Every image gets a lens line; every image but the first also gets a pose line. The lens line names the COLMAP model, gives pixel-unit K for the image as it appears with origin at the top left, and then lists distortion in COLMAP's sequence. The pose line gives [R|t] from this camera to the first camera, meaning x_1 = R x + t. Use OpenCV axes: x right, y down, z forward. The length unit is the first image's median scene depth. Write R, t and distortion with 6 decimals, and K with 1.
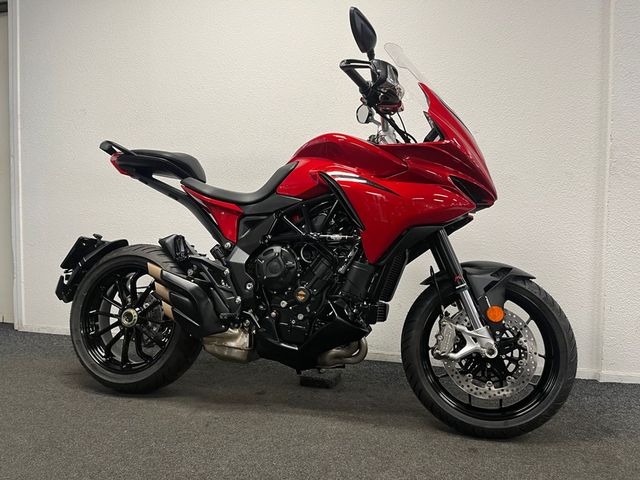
lens RADIAL K [[500.4, 0, 320.0], [0, 500.4, 240.0], [0, 0, 1]] dist [0.023391, -0.003338]
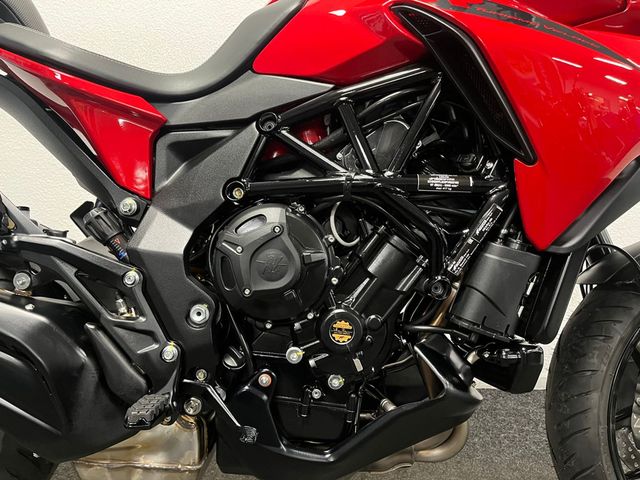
lens RADIAL K [[500.4, 0, 320.0], [0, 500.4, 240.0], [0, 0, 1]] dist [0.023391, -0.003338]
pose [[0.964550, -0.035423, 0.261510, -0.149532], [0.008967, 0.994777, 0.101676, -0.000986], [-0.263746, -0.095727, 0.959830, 0.614834]]
